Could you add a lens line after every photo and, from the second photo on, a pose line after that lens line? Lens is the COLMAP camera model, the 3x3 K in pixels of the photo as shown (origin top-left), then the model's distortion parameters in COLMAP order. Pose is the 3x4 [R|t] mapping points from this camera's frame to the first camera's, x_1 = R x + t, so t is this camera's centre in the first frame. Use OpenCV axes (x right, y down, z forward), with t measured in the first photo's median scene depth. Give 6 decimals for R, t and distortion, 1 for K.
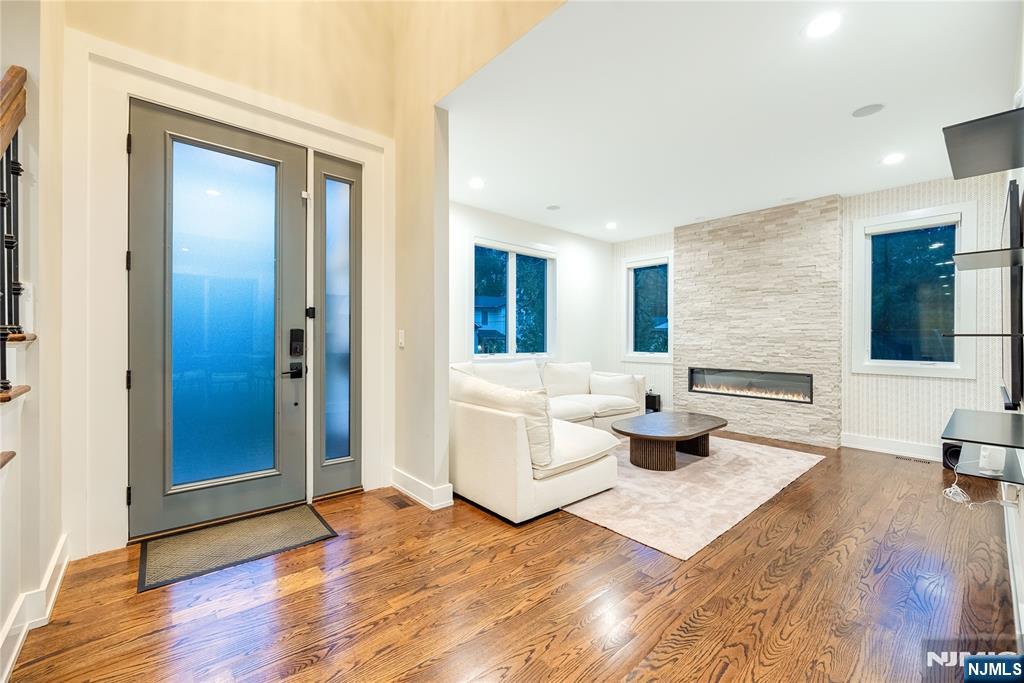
lens RADIAL K [[412.8, 0, 497.1], [0, 412.8, 339.1], [0, 0, 1]] dist [-0.008674, 0.001376]
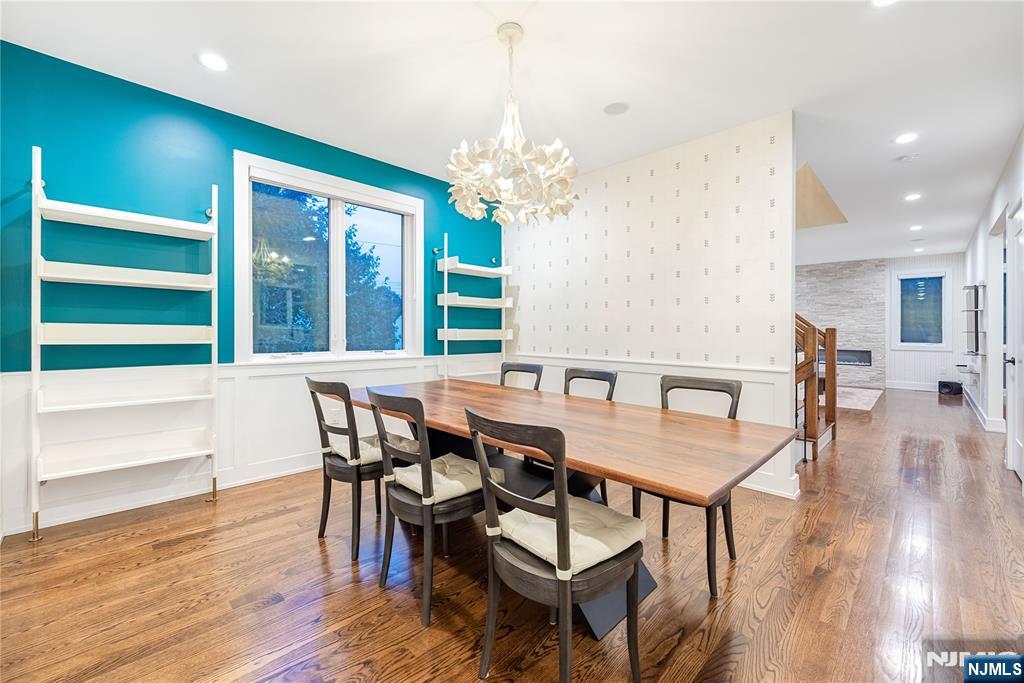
lens RADIAL K [[412.8, 0, 507.9], [0, 412.8, 332.3], [0, 0, 1]] dist [-0.008674, 0.001376]
pose [[0.997722, -0.000628, 0.067460, -1.058486], [0.000727, 0.999999, -0.001447, 0.001830], [-0.067459, 0.001493, 0.997721, -0.800158]]
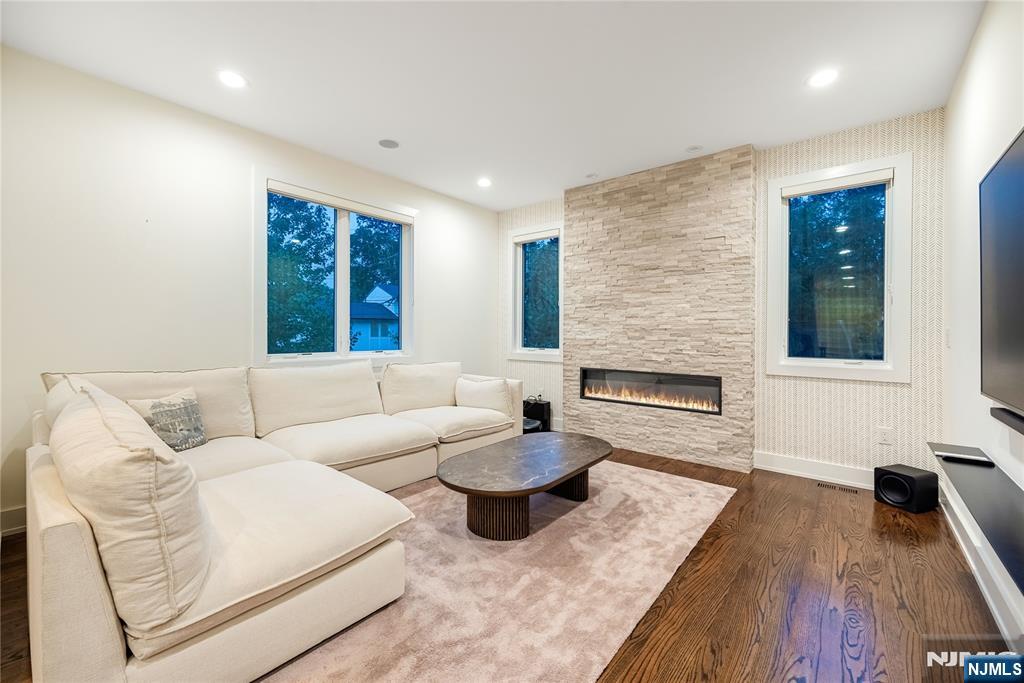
lens RADIAL K [[412.8, 0, 510.5], [0, 412.8, 334.5], [0, 0, 1]] dist [-0.008674, 0.001376]
pose [[0.984071, -0.002340, 0.177759, 0.240205], [0.001368, 0.999983, 0.005590, 0.000832], [-0.177769, -0.005258, 0.984058, 0.308986]]
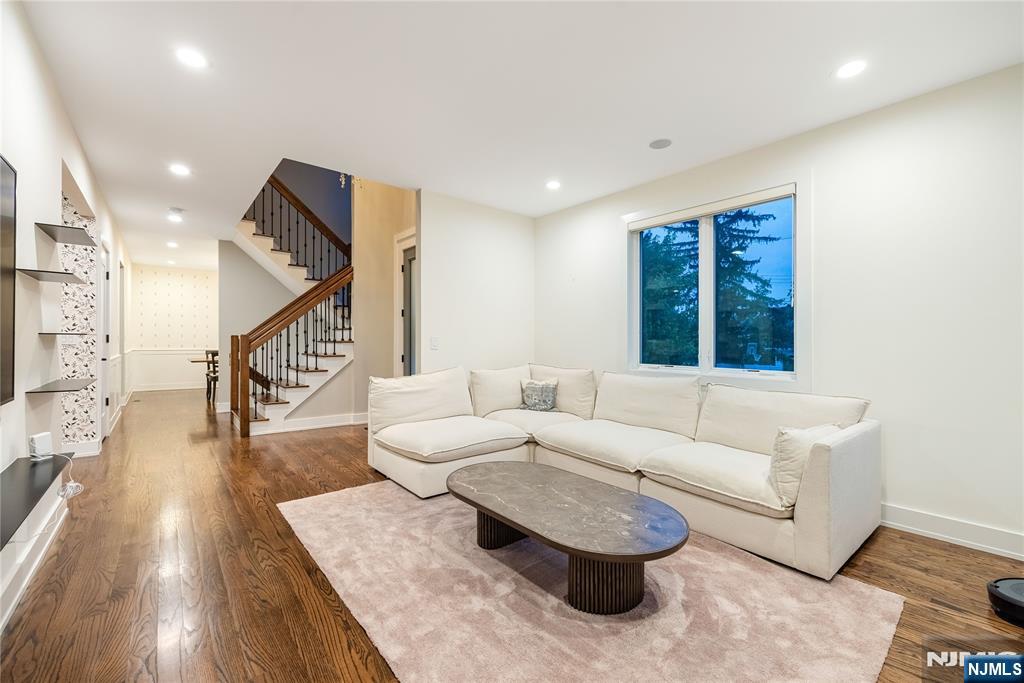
lens RADIAL K [[412.8, 0, 509.6], [0, 412.8, 344.5], [0, 0, 1]] dist [-0.008674, 0.001376]
pose [[0.002900, -0.002244, -0.999993, 0.880514], [-0.011358, 0.999933, -0.002277, 0.004121], [0.999931, 0.011365, 0.002874, 0.855015]]
